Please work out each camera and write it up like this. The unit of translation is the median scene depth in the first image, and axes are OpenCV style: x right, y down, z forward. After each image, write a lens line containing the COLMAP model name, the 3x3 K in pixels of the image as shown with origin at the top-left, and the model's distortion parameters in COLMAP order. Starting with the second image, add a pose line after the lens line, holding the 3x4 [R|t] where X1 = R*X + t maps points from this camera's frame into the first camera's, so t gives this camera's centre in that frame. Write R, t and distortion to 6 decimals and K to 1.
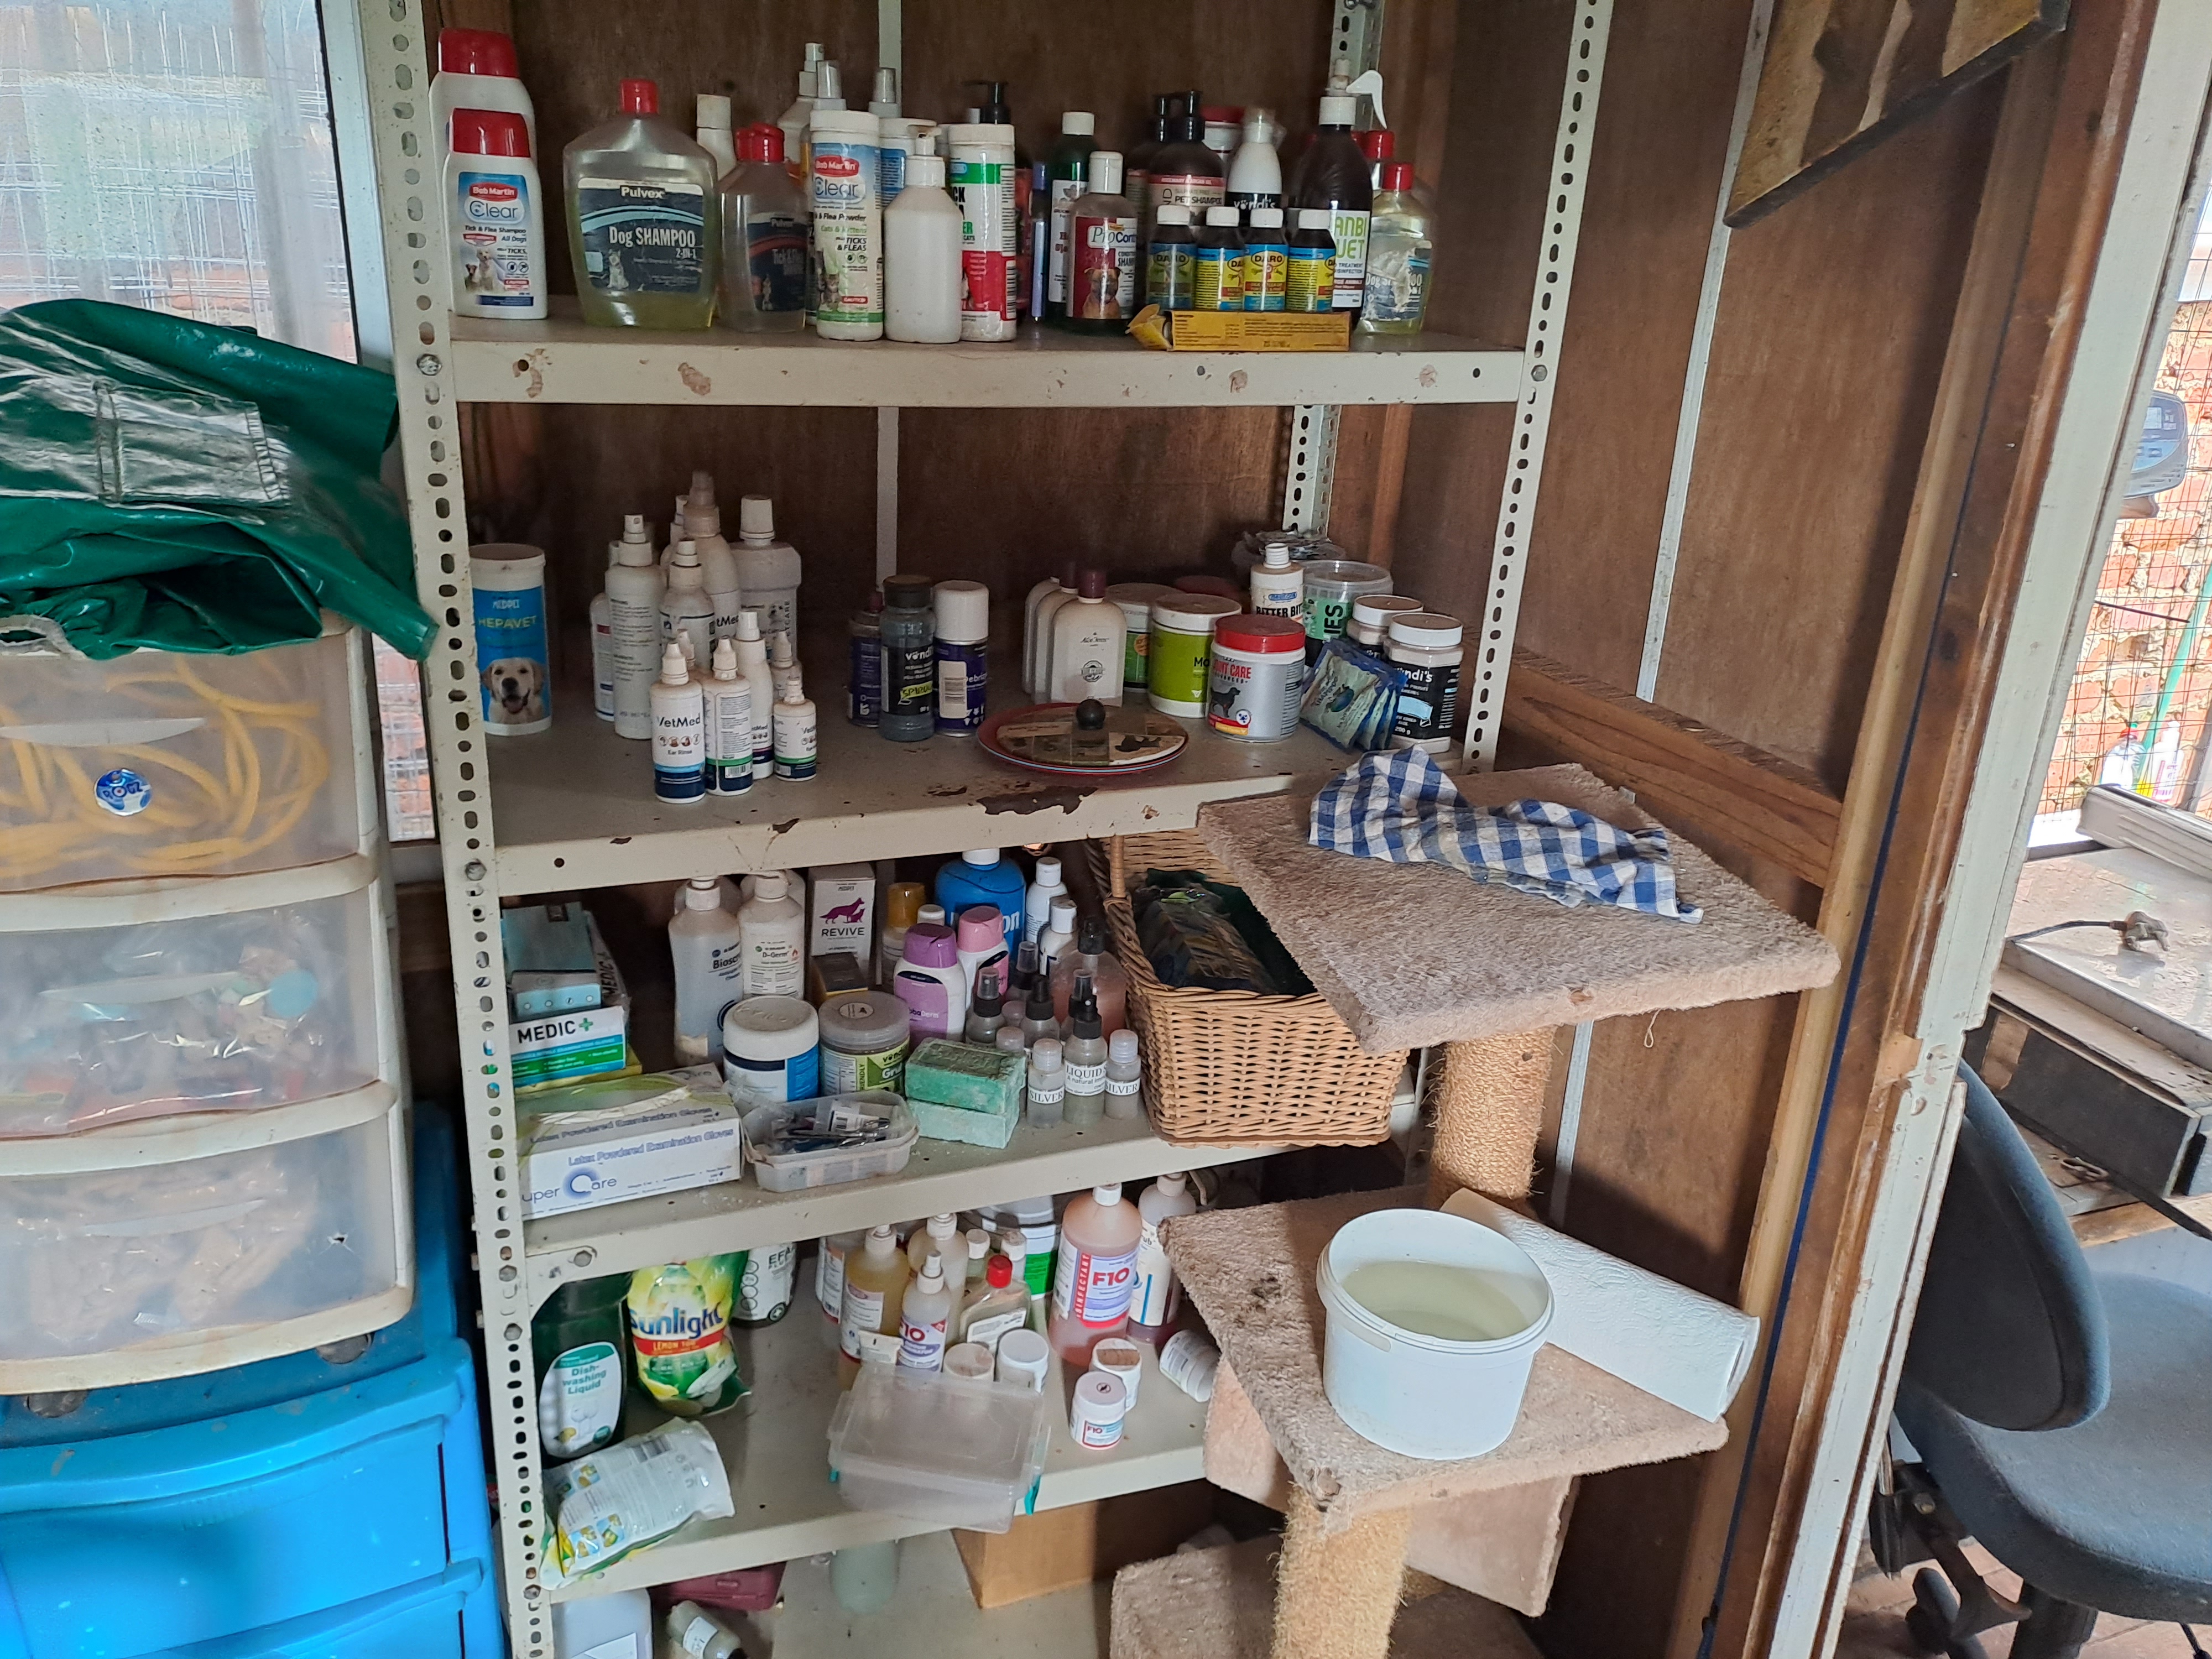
lens RADIAL K [[1609.5, 0, 1091.4], [0, 1609.5, 808.7], [0, 0, 1]] dist [0.056346, -0.076263]
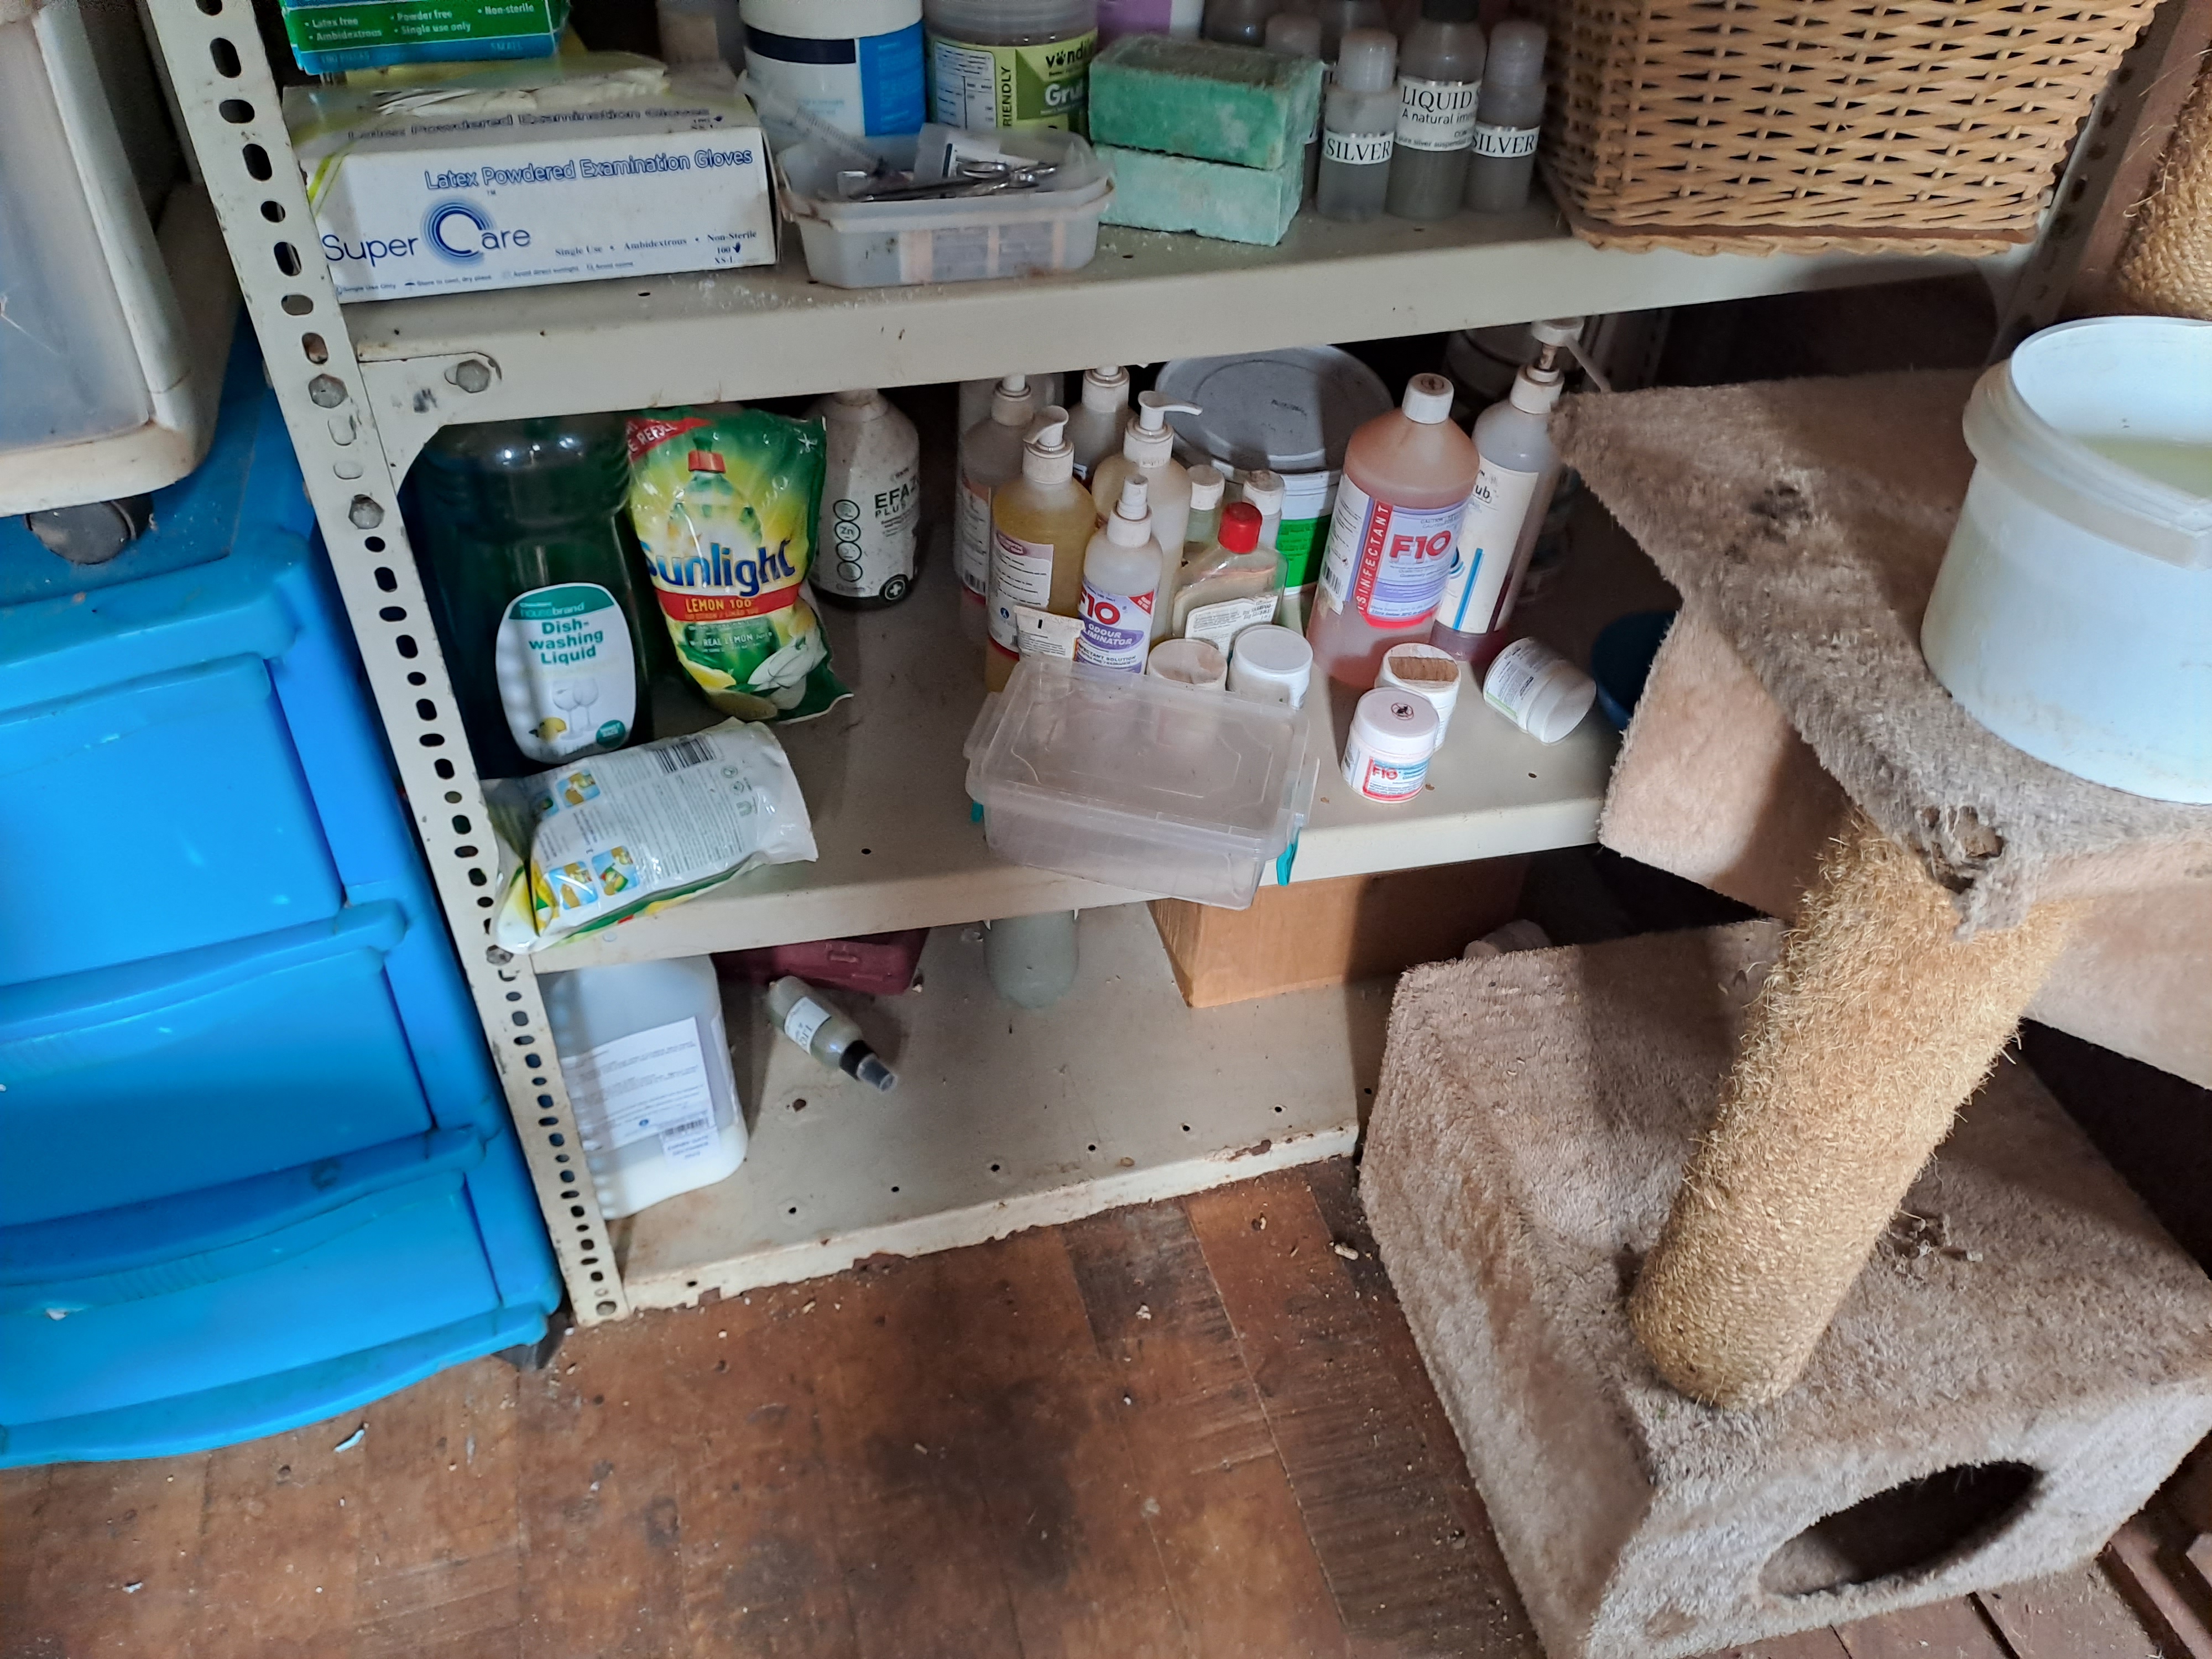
lens RADIAL K [[1609.5, 0, 1099.1], [0, 1609.5, 824.9], [0, 0, 1]] dist [0.056346, -0.076263]
pose [[0.993814, 0.045253, -0.101422, -0.047846], [-0.007272, 0.937776, 0.347166, 0.199505], [0.110821, -0.344281, 0.932303, 0.423681]]
